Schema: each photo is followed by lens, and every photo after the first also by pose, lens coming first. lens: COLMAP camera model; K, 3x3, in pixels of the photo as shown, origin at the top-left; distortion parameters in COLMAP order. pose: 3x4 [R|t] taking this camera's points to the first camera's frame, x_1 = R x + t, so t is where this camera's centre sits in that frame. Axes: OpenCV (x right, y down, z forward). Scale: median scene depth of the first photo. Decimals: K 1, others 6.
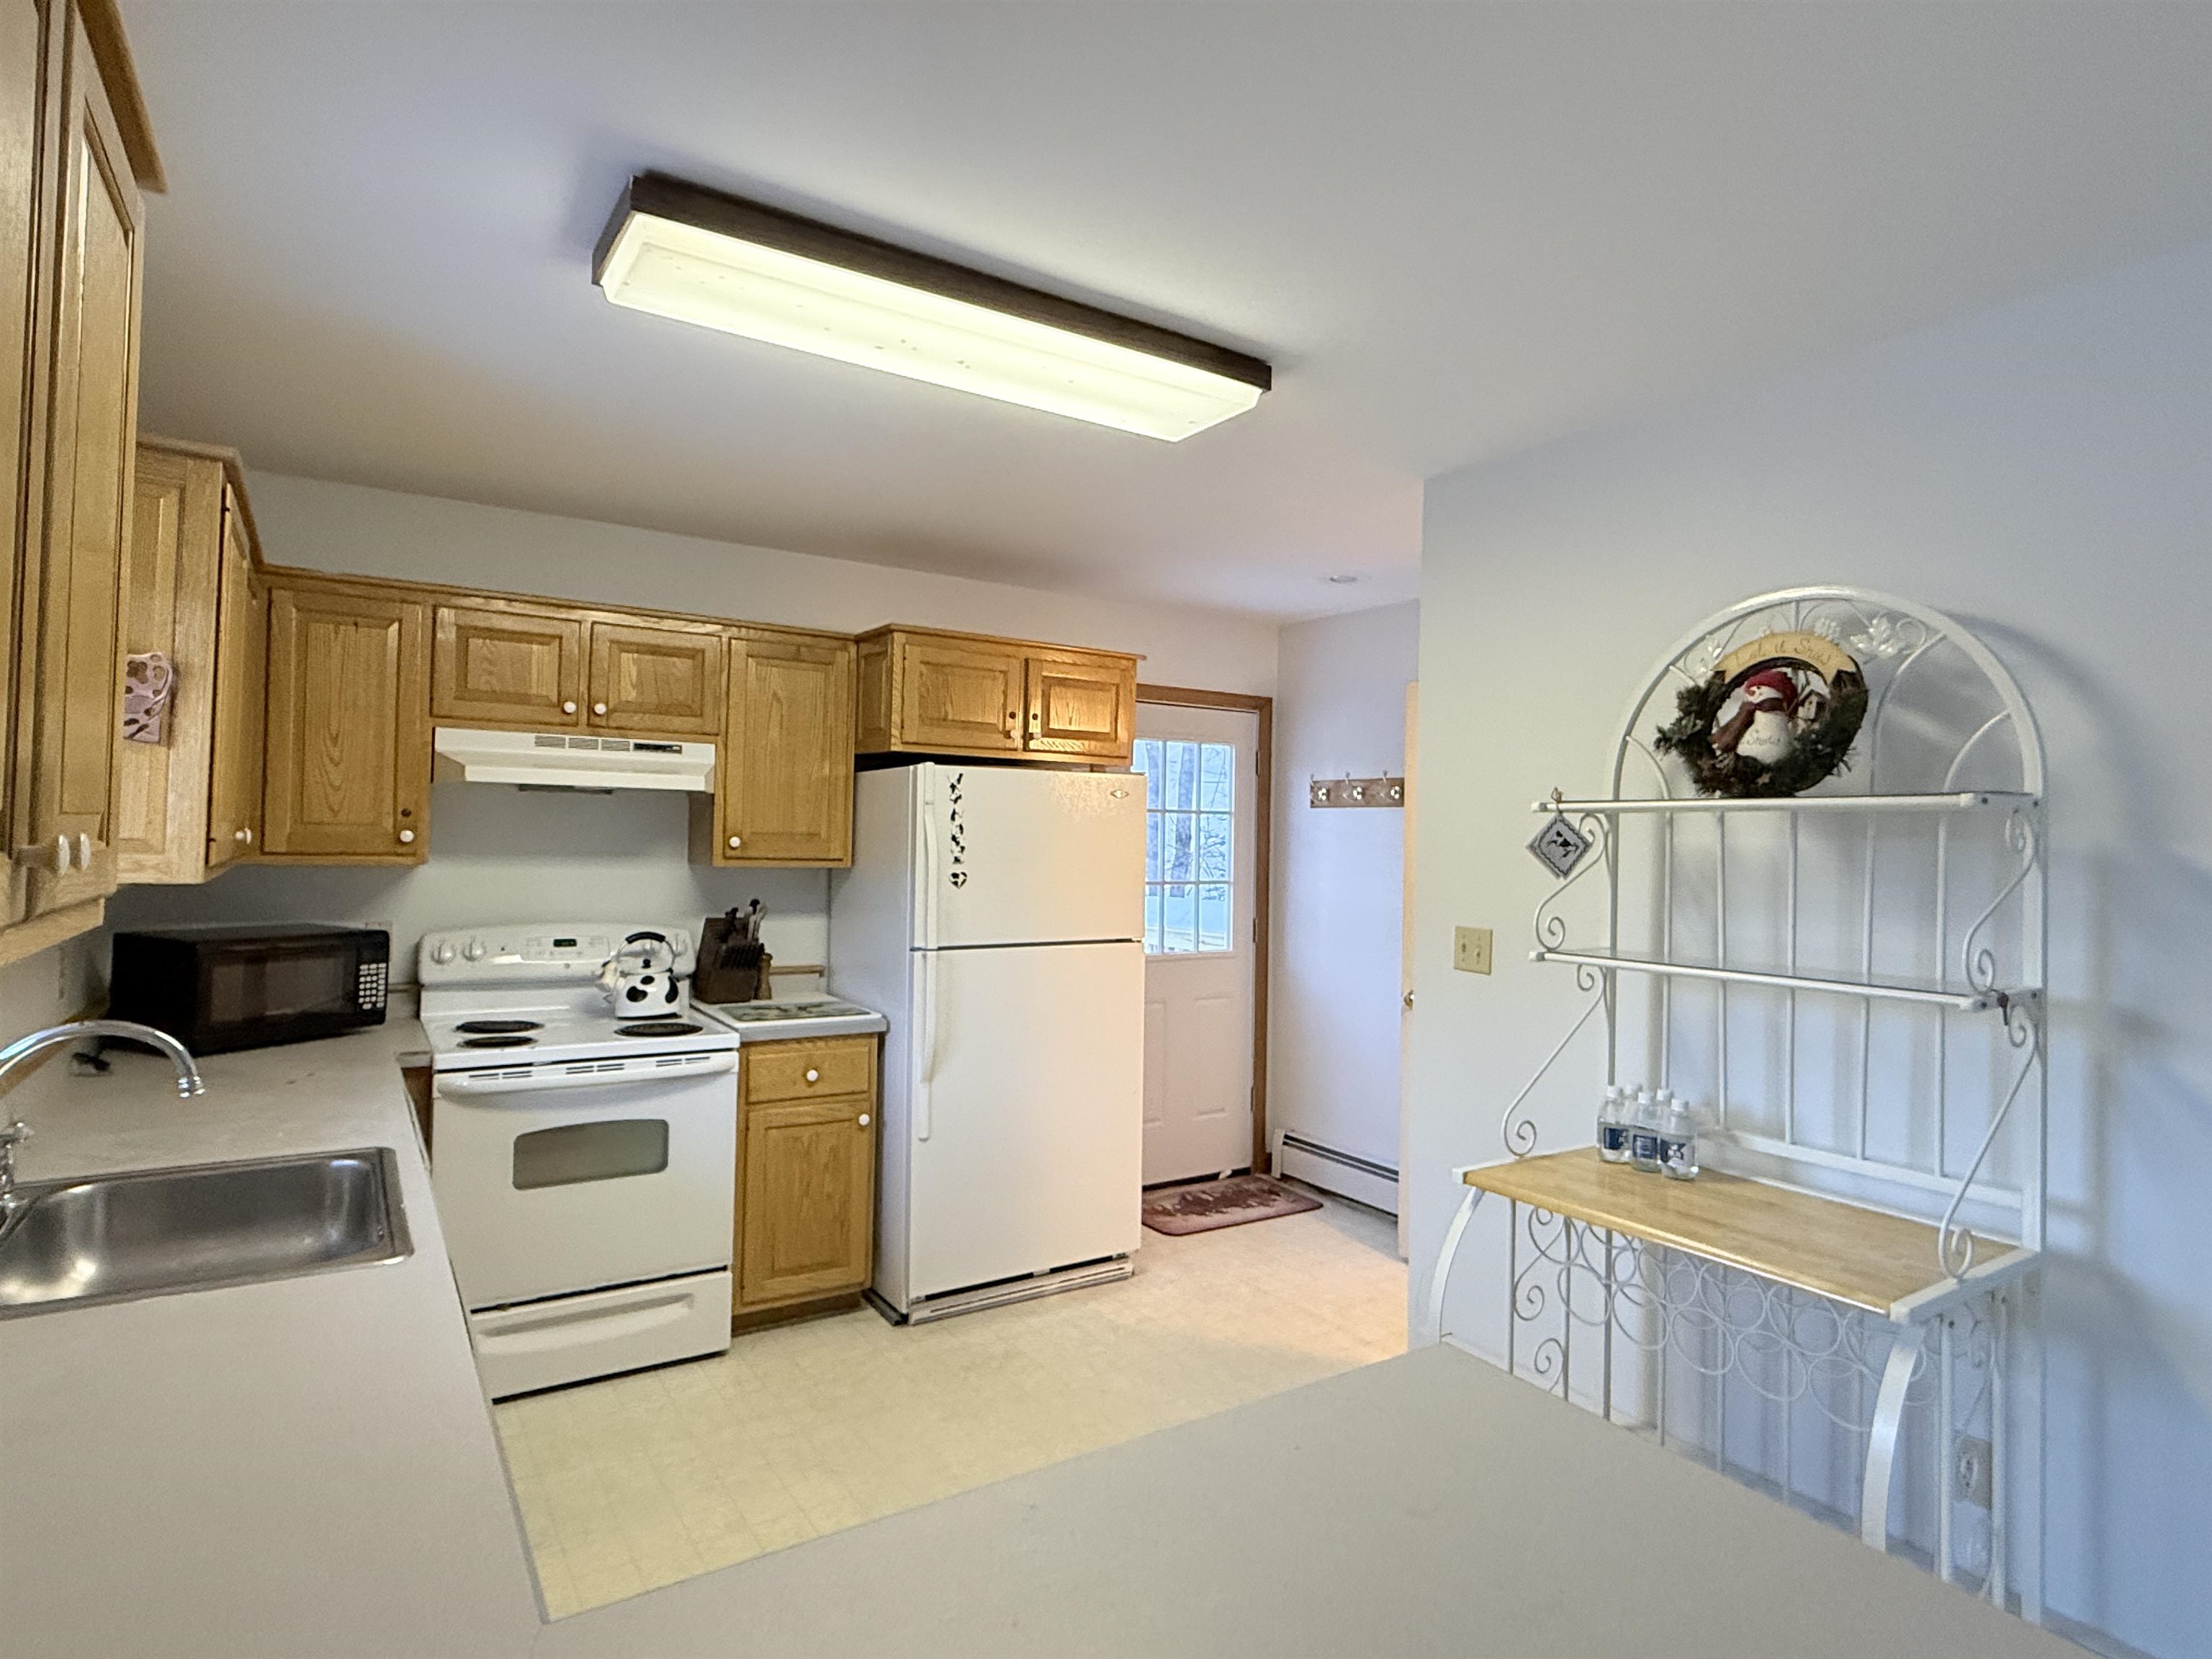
lens RADIAL K [[1183.2, 0, 1100.6], [0, 1183.2, 826.5], [0, 0, 1]] dist [0.003167, 0.001397]
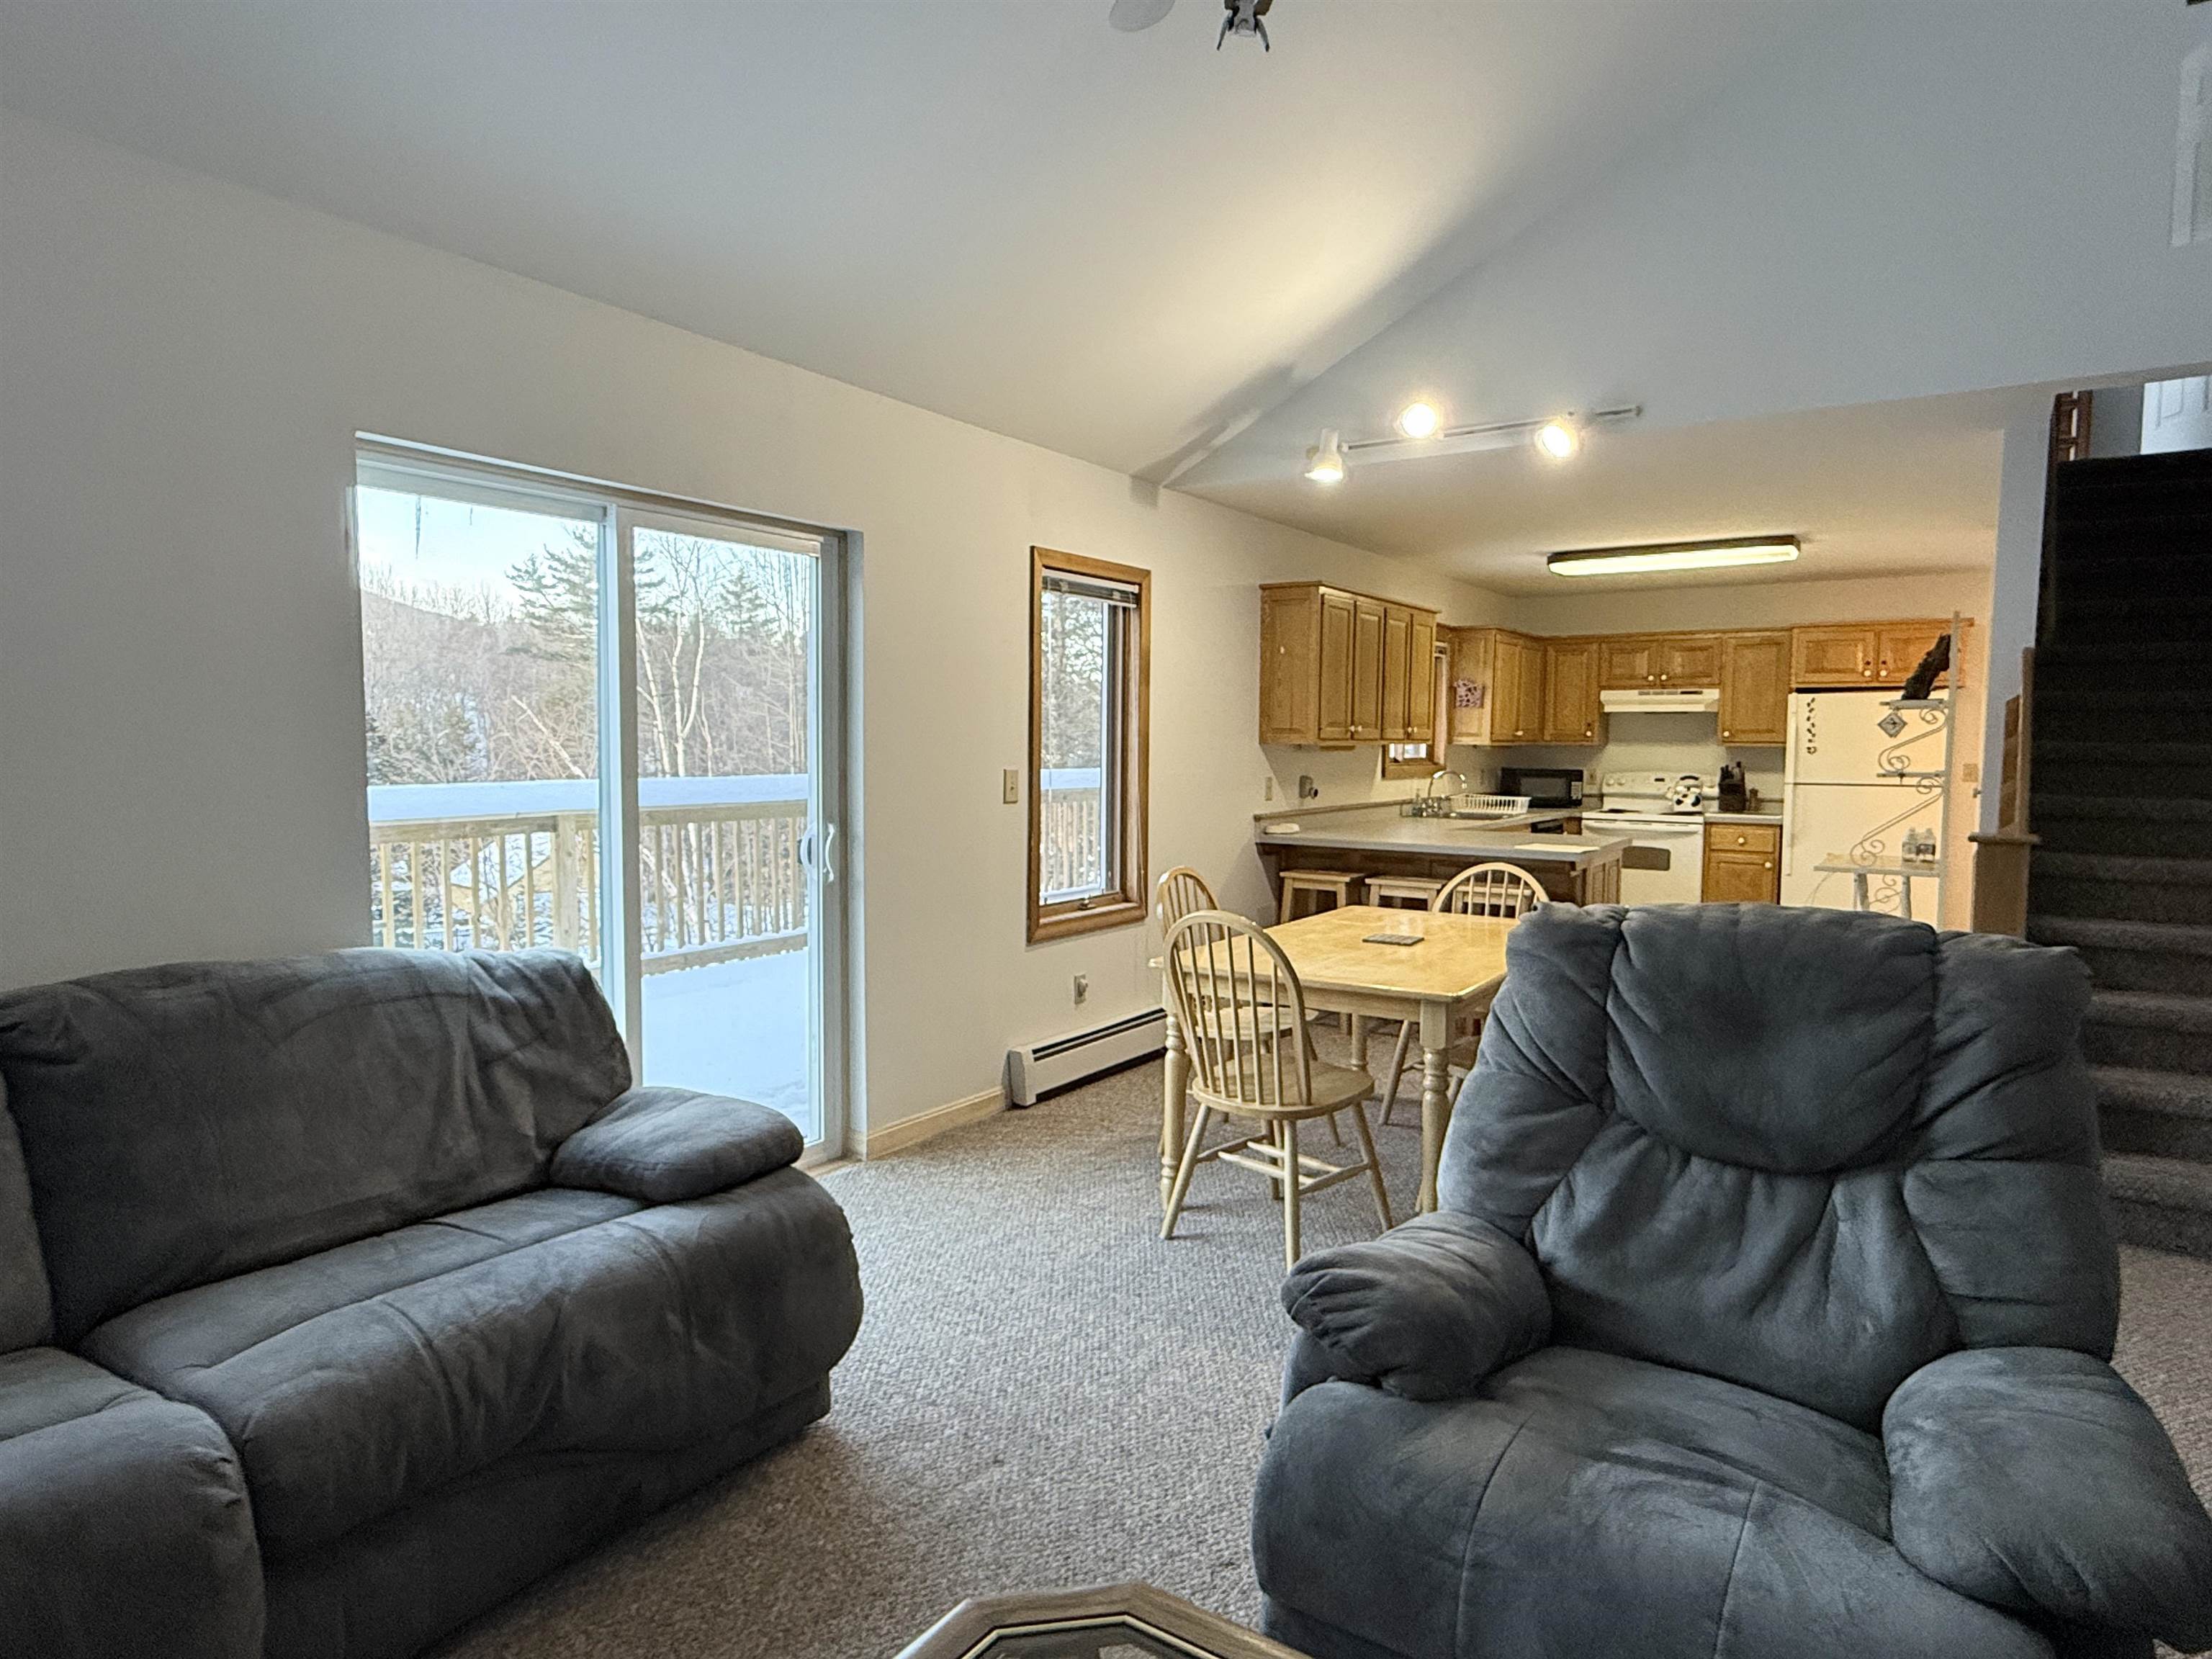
lens RADIAL K [[1270.7, 0, 1097.5], [0, 1270.7, 833.3], [0, 0, 1]] dist [0.000601, -0.000228]
pose [[0.386113, 0.049861, -0.921103, 1.433377], [0.013476, 0.998127, 0.059679, 0.040940], [0.922353, -0.035456, 0.384717, -0.978187]]
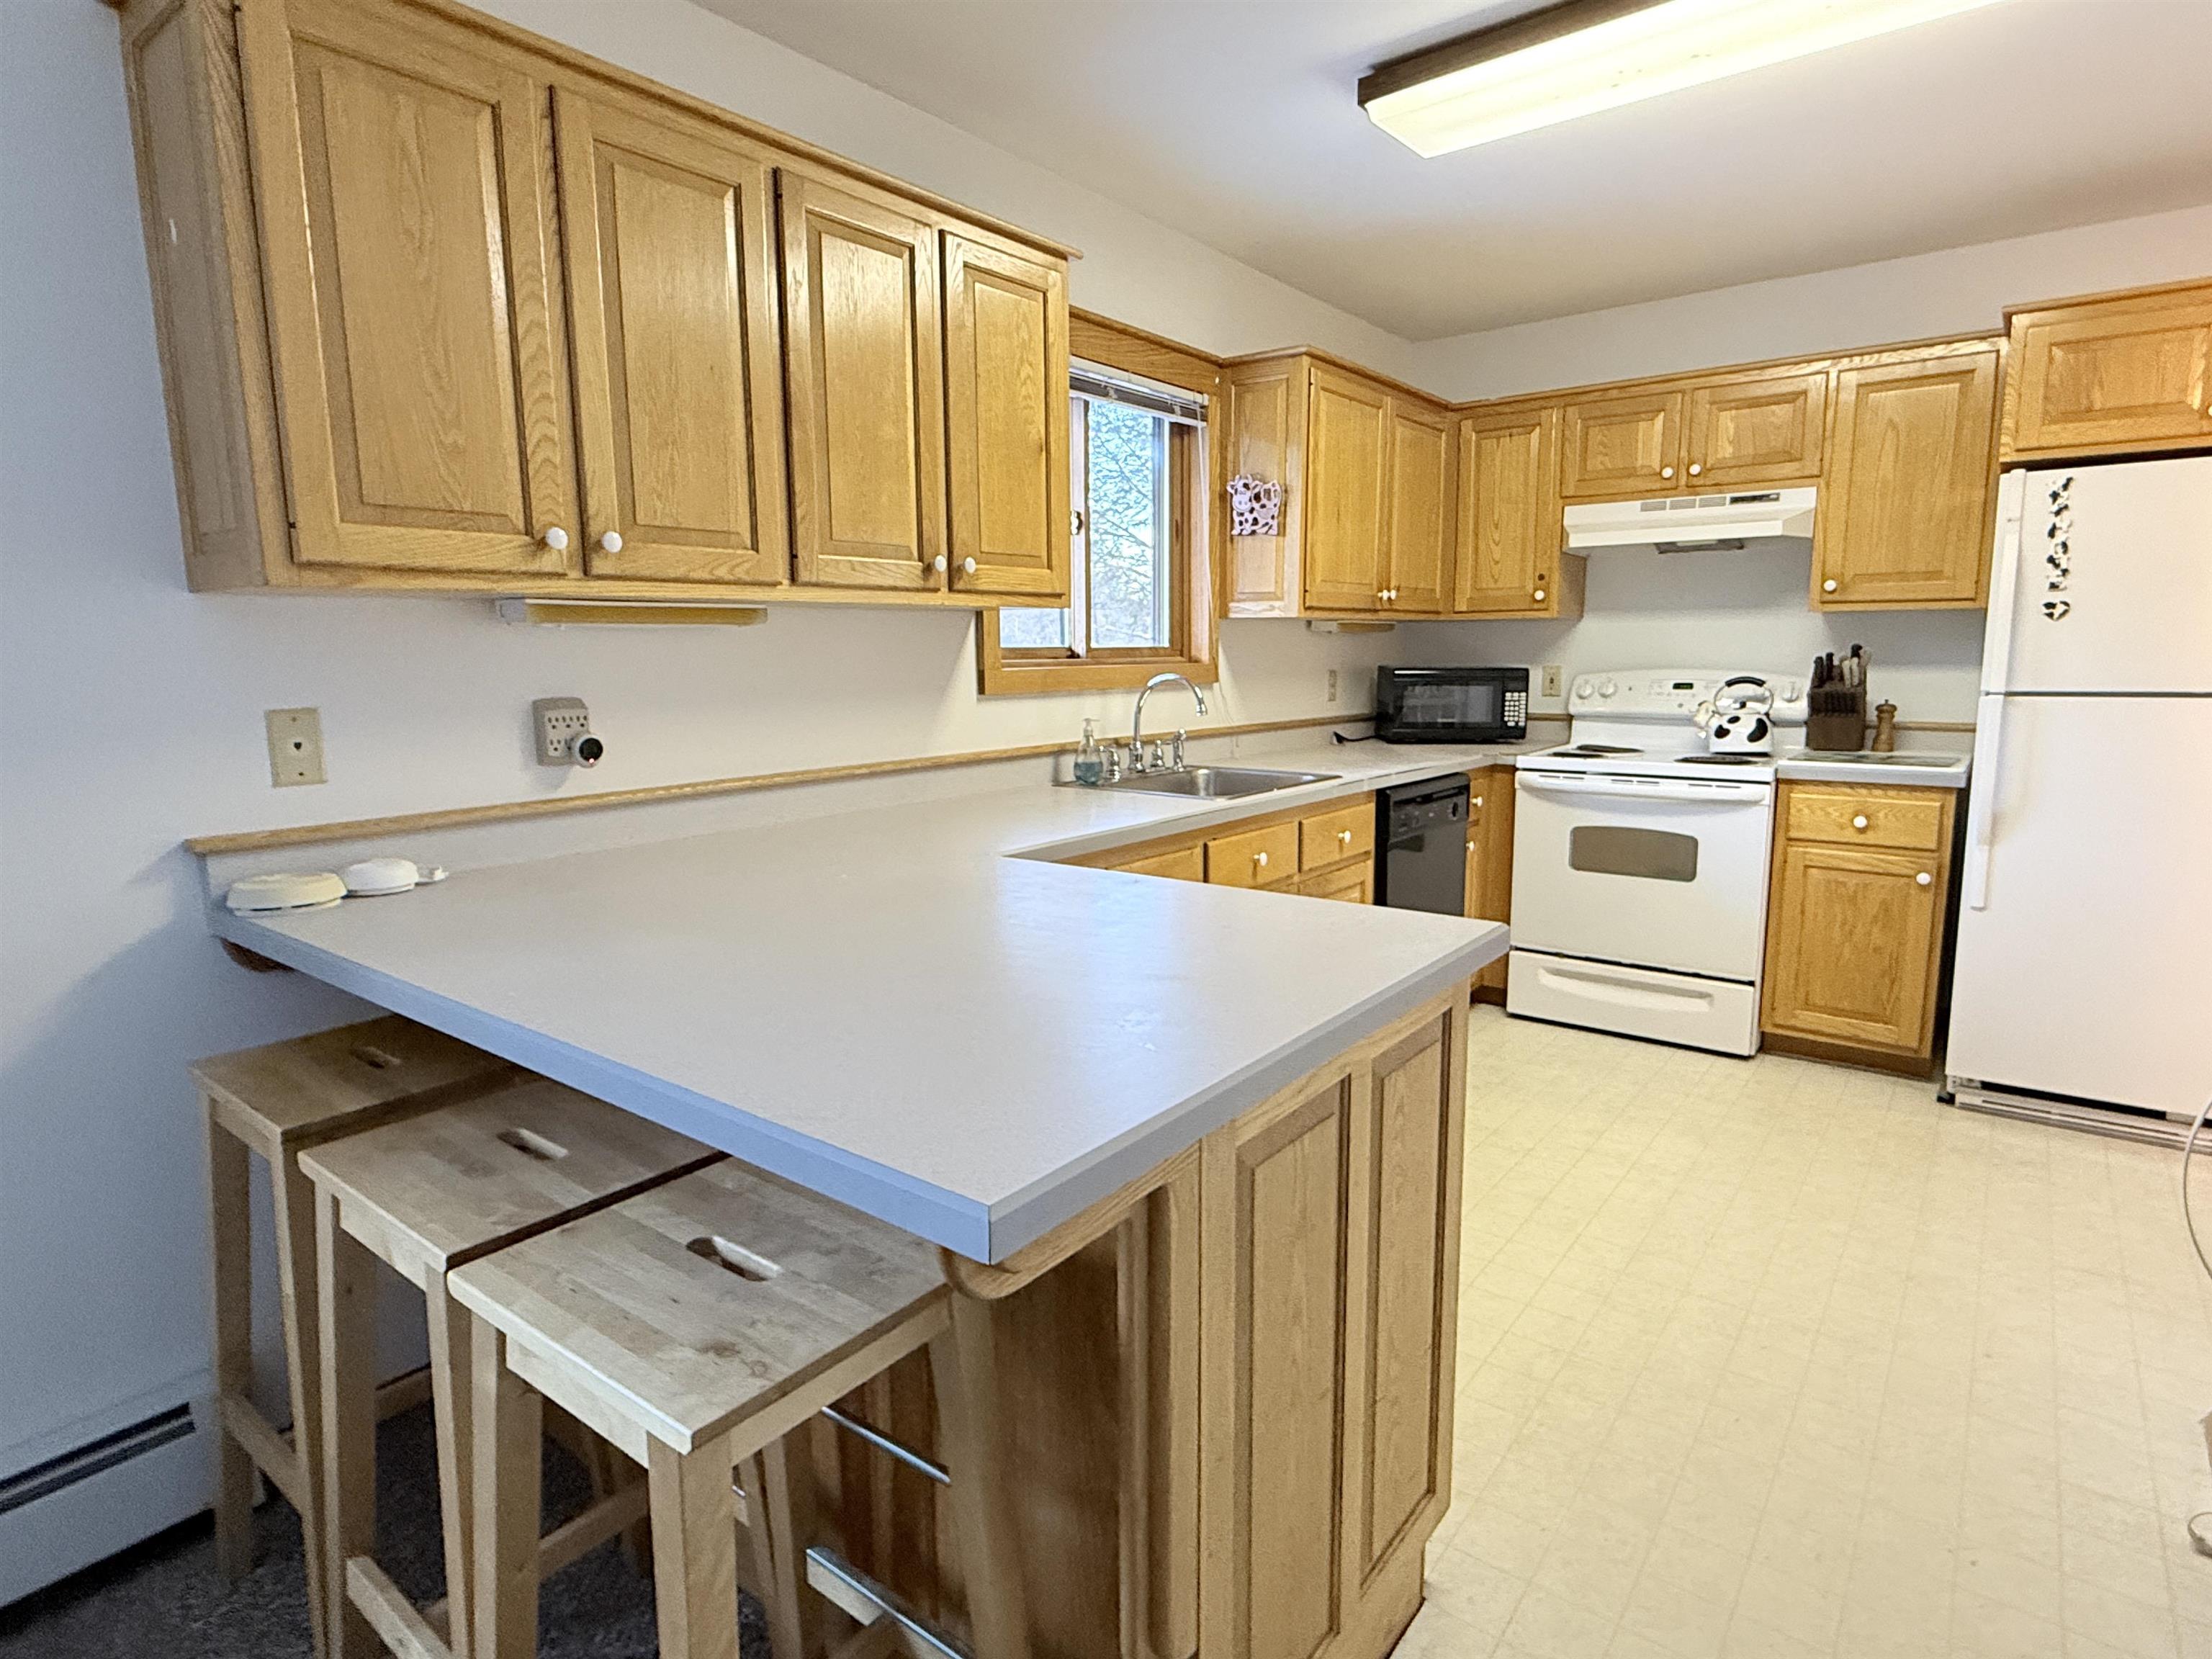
lens RADIAL K [[1183.2, 0, 1100.6], [0, 1183.2, 826.5], [0, 0, 1]] dist [0.003167, 0.001397]
pose [[0.327837, 0.117309, -0.937423, 0.459408], [0.029098, 0.990536, 0.134132, 0.064462], [0.944286, -0.071251, 0.321321, 0.096307]]
